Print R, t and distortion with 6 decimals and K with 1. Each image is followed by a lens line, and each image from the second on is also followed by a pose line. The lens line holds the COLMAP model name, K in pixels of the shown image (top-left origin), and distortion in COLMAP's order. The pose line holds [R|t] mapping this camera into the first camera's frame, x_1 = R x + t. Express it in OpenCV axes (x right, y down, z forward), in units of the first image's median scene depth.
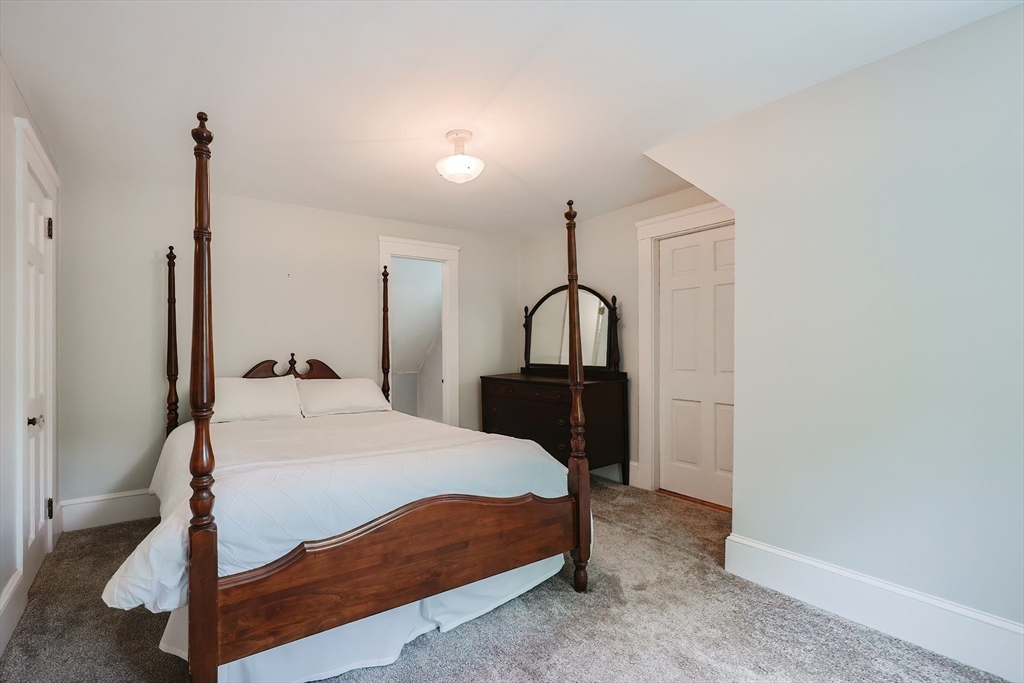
lens RADIAL K [[447.7, 0, 513.4], [0, 447.7, 339.6], [0, 0, 1]] dist [-0.003498, 0.000277]
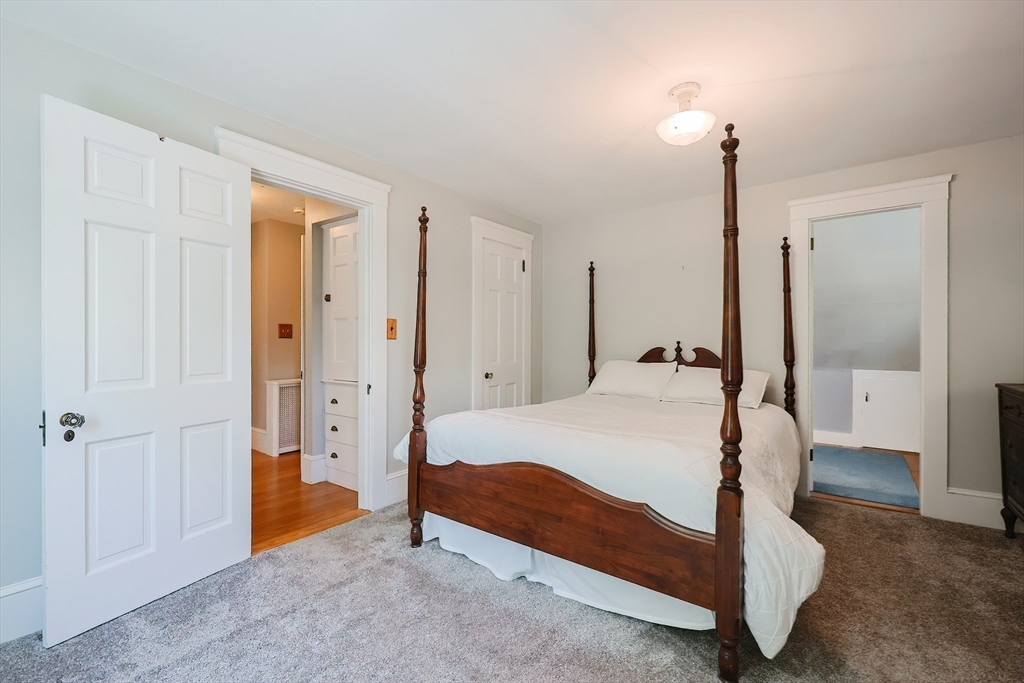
lens RADIAL K [[452.7, 0, 499.9], [0, 452.7, 339.2], [0, 0, 1]] dist [0.016039, 0.000235]
pose [[0.313101, 0.002200, -0.949717, 0.804075], [0.018155, 0.999801, 0.008302, 0.015107], [0.949546, -0.019841, 0.312999, 0.490421]]
